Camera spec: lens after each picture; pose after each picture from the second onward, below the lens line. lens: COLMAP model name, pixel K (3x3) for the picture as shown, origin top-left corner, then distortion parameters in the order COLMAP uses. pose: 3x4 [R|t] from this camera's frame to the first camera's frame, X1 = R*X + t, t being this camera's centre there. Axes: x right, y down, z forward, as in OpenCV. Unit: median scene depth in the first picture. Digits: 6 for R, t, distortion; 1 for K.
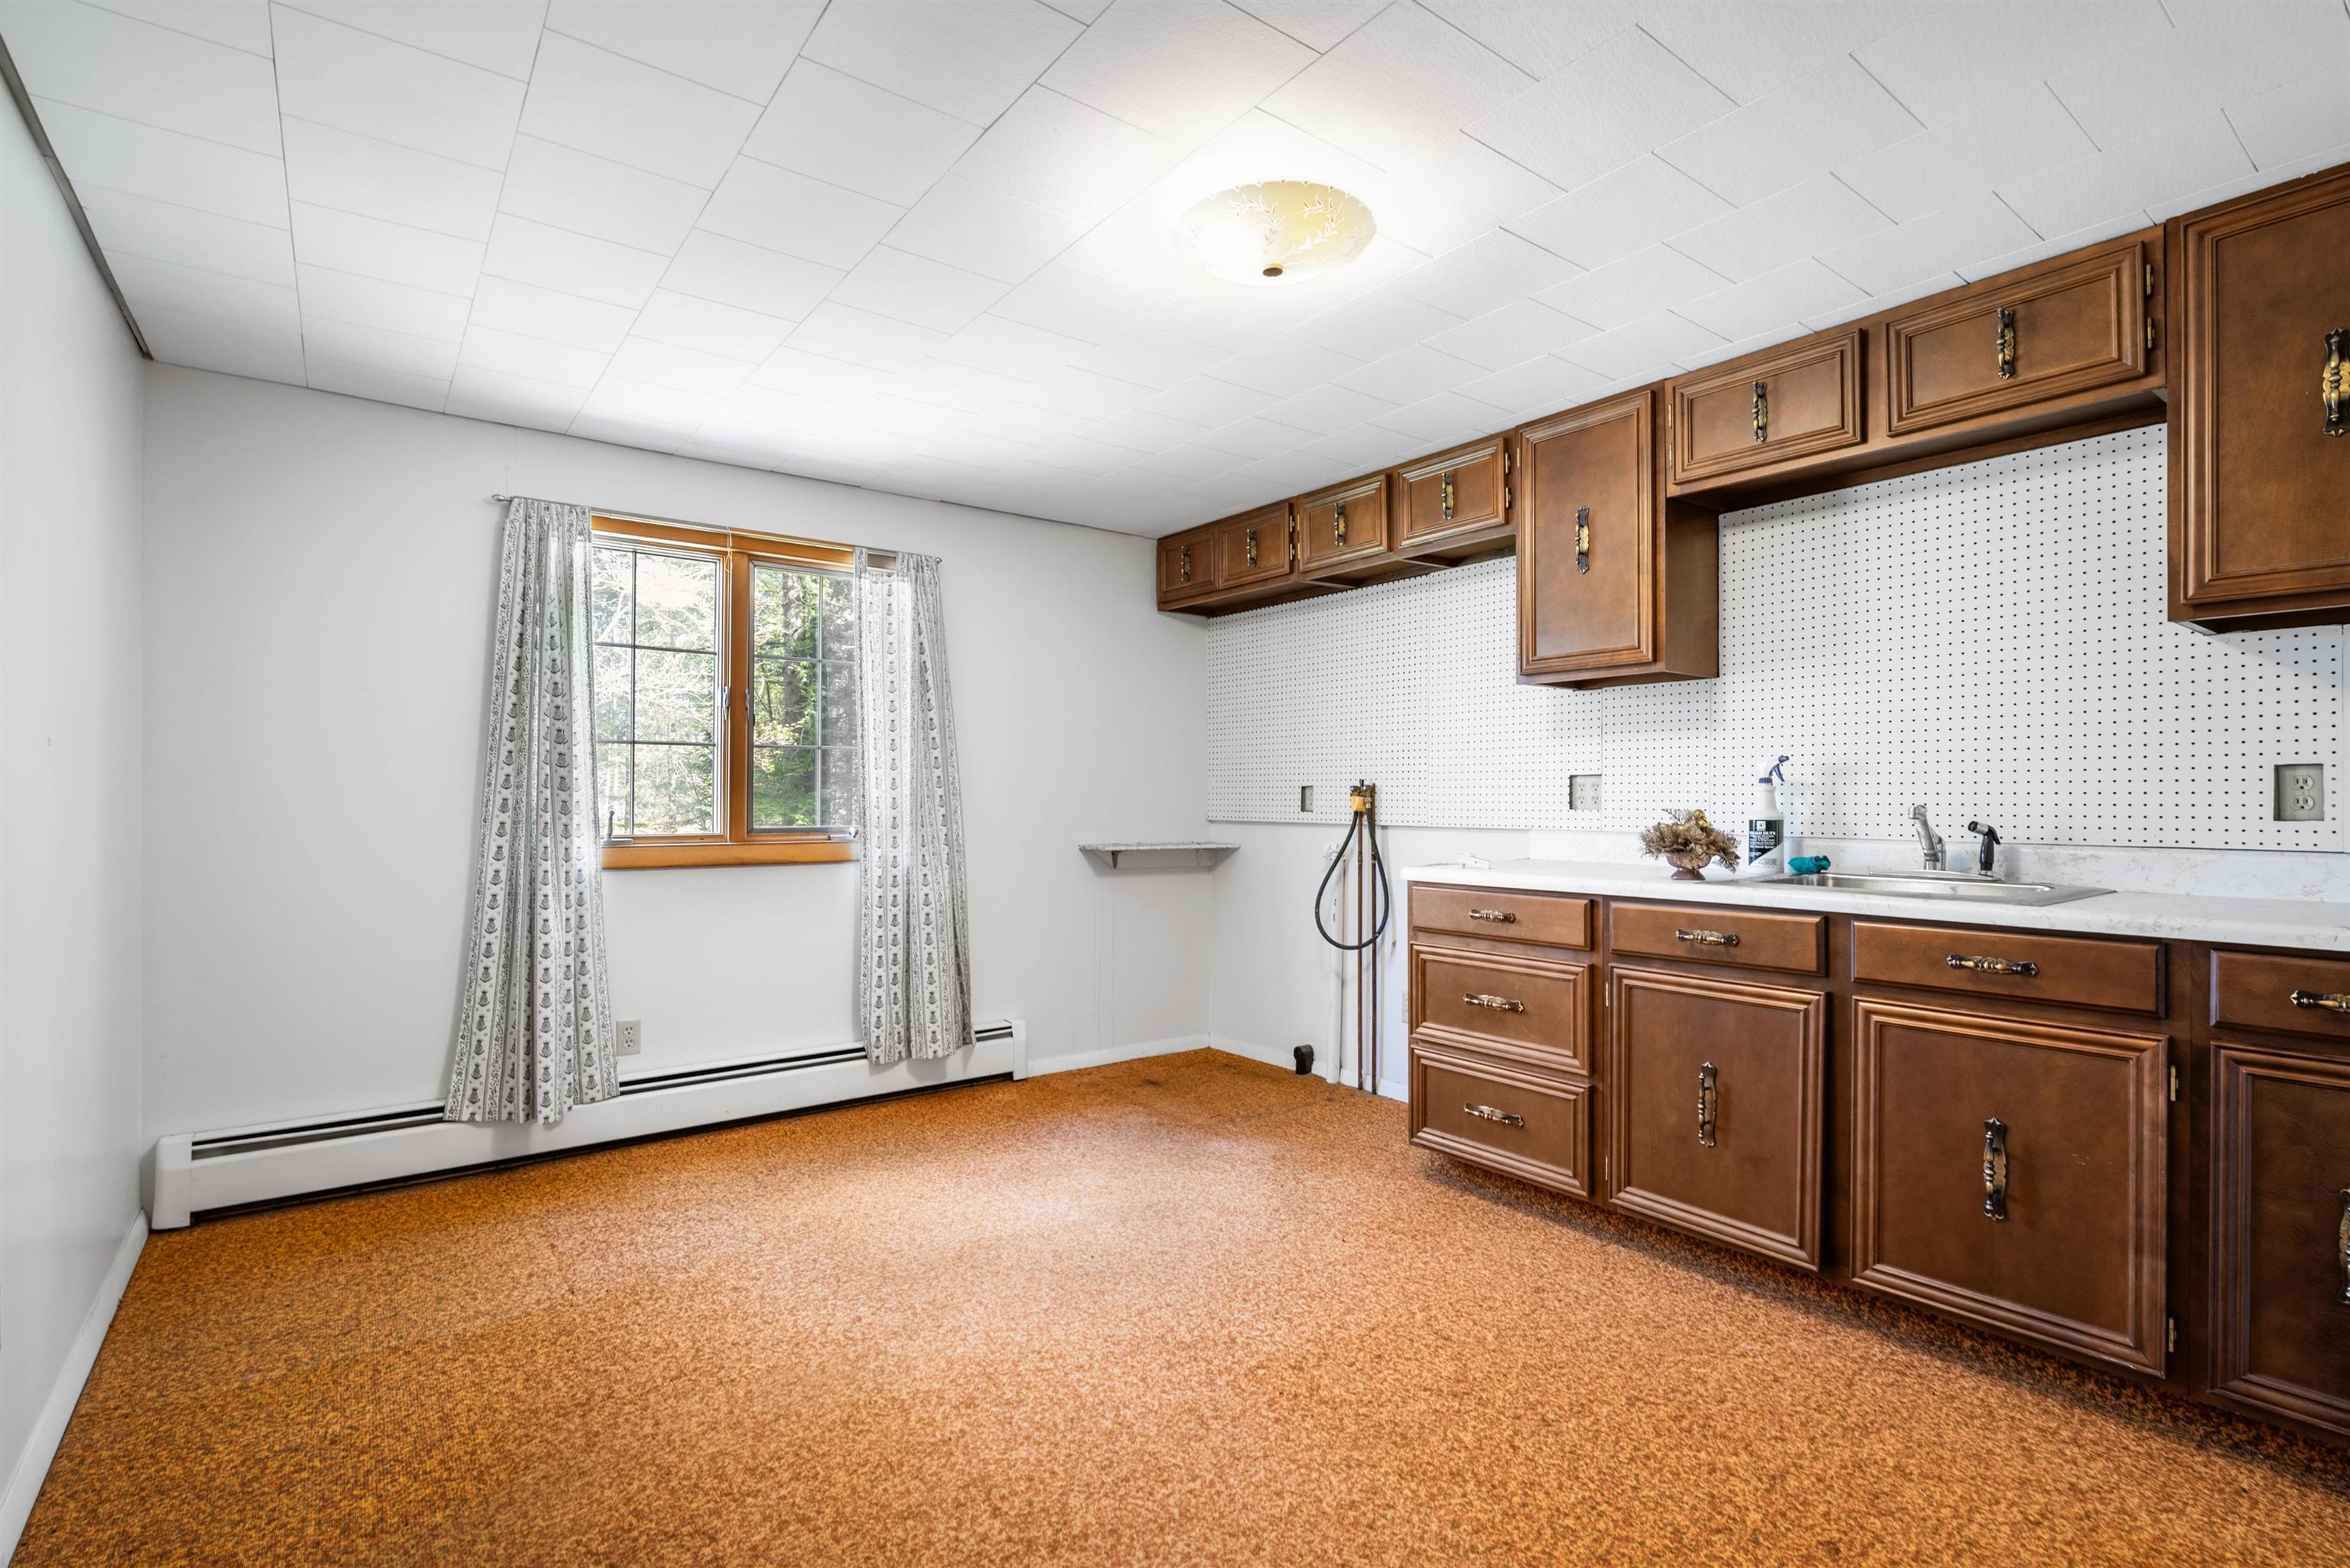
lens RADIAL K [[1091.0, 0, 1171.8], [0, 1091.0, 782.7], [0, 0, 1]] dist [0.000072, 0.000040]
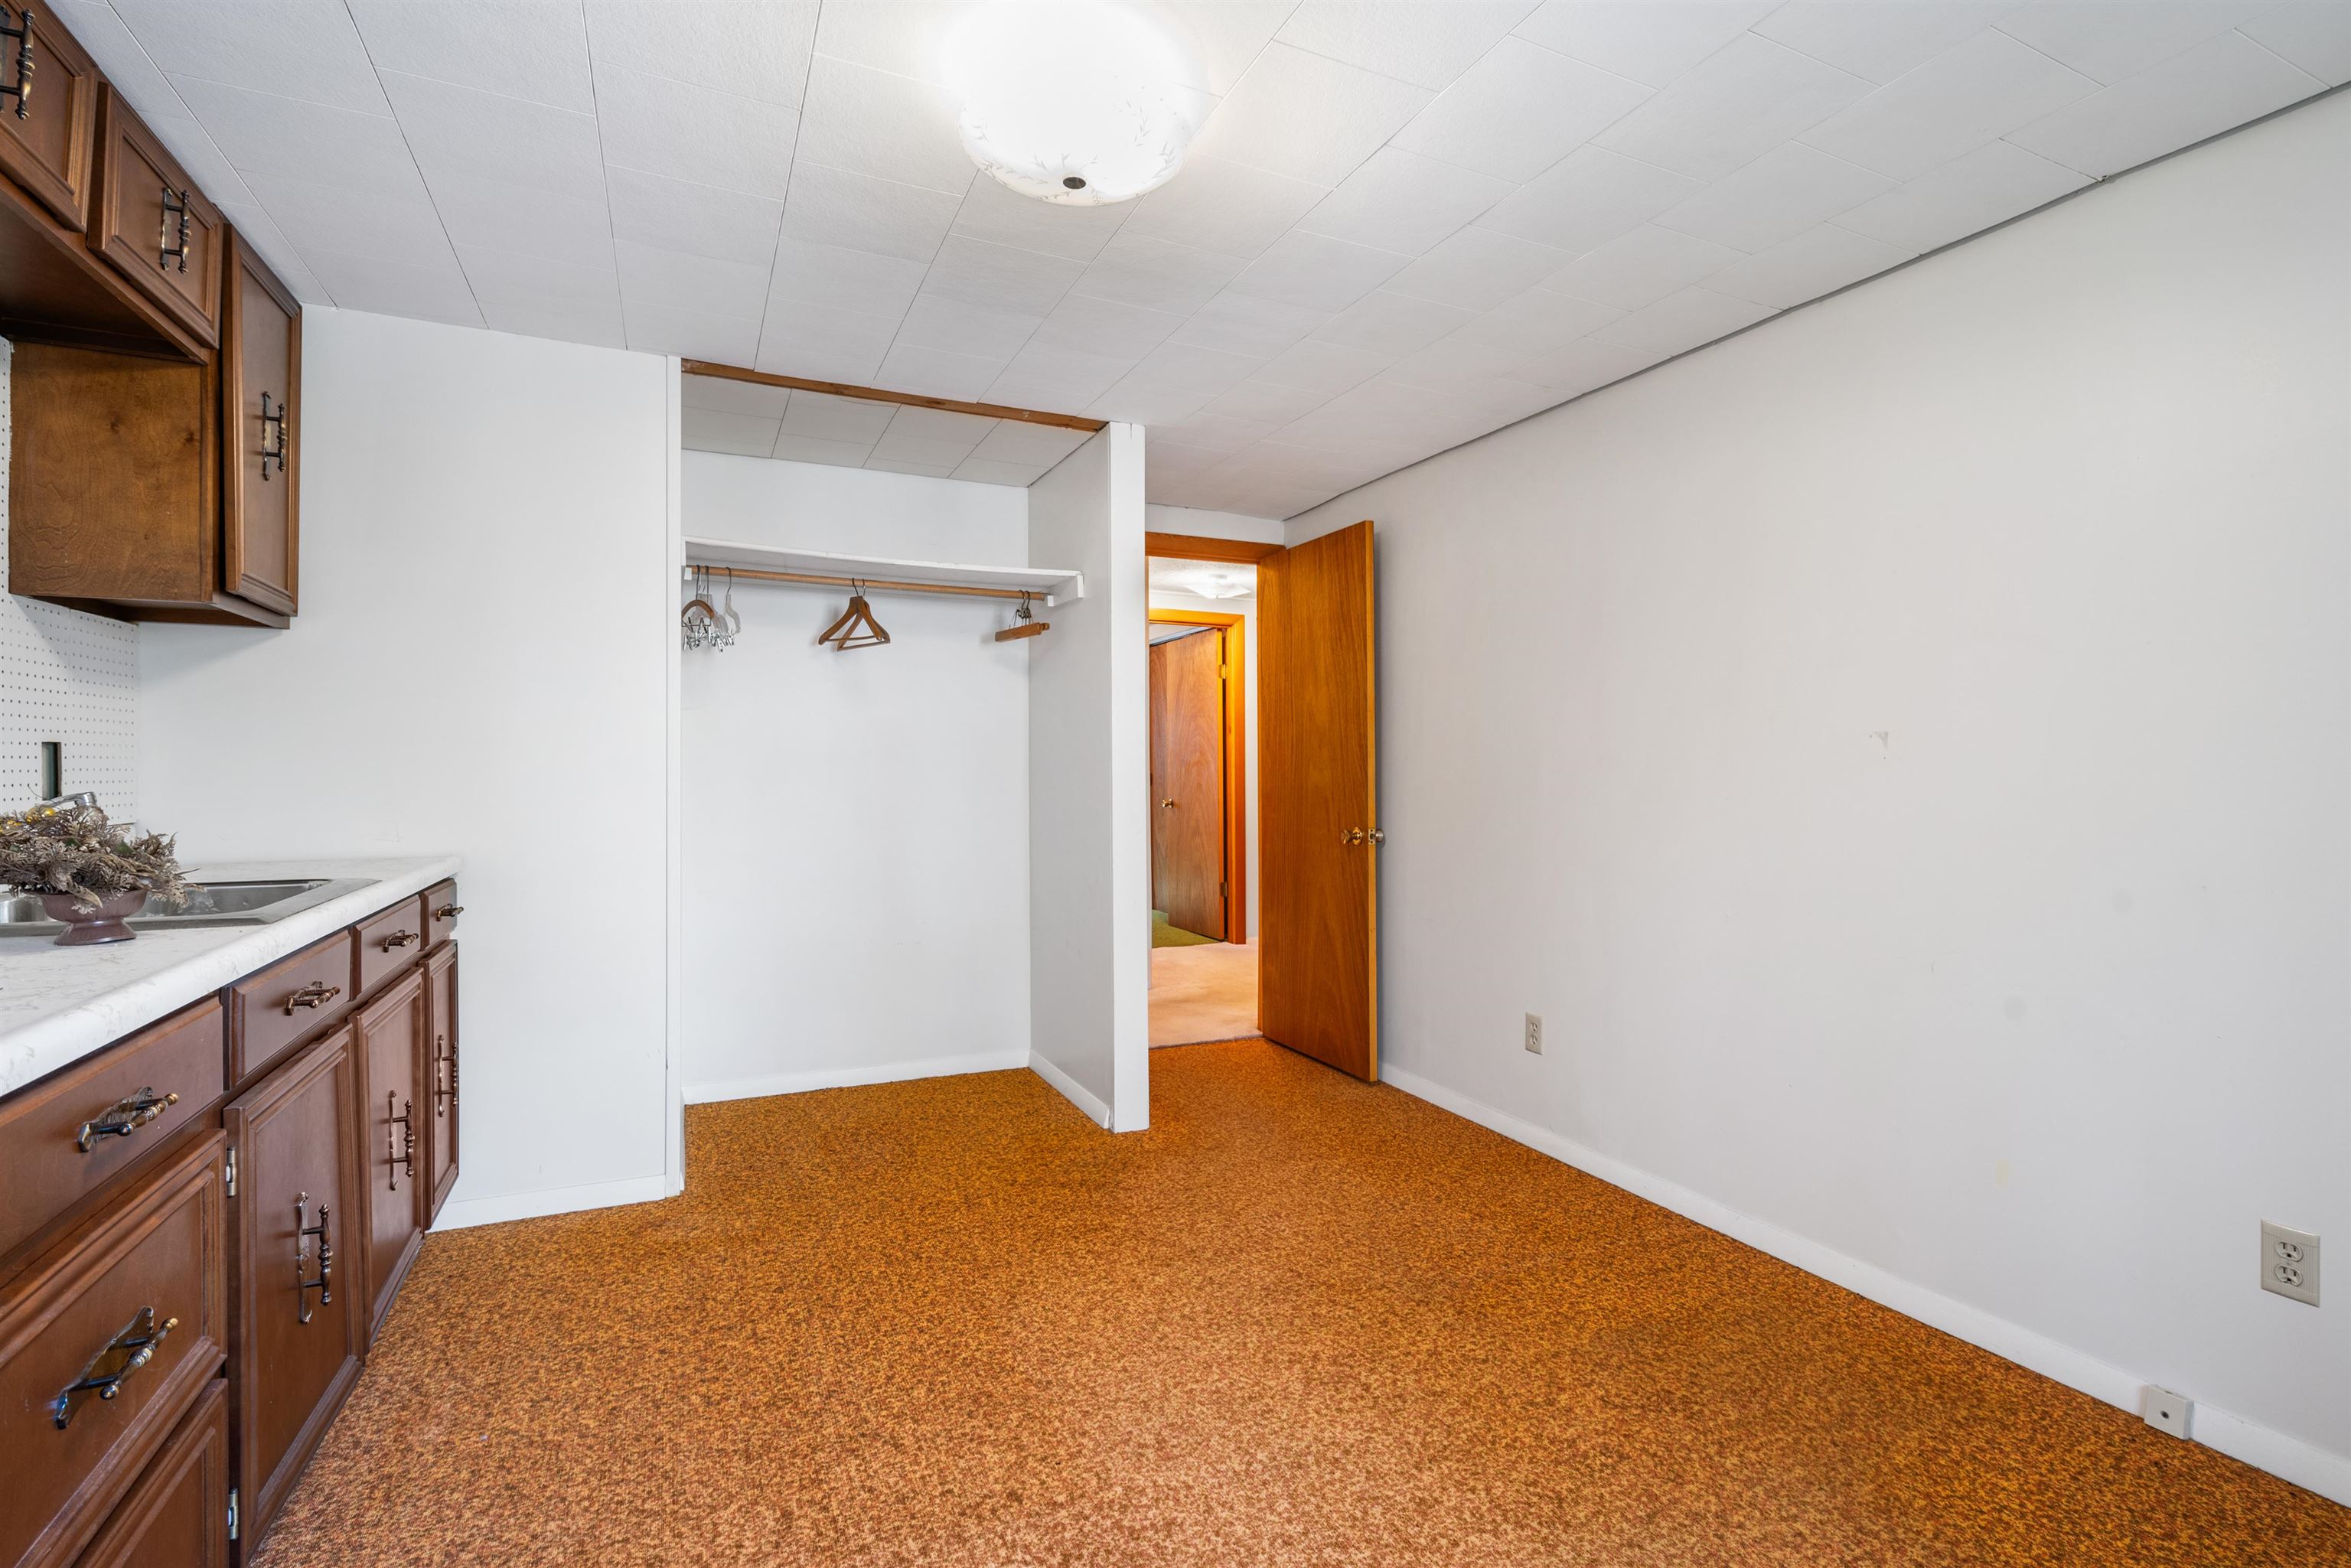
lens RADIAL K [[1091.5, 0, 1172.3], [0, 1091.5, 782.7], [0, 0, 1]] dist [0.000072, 0.000040]
pose [[-0.976294, -0.004191, 0.216410, -0.186811], [-0.004438, 0.999990, -0.000655, 0.018188], [-0.216405, -0.001600, -0.976302, 1.956113]]
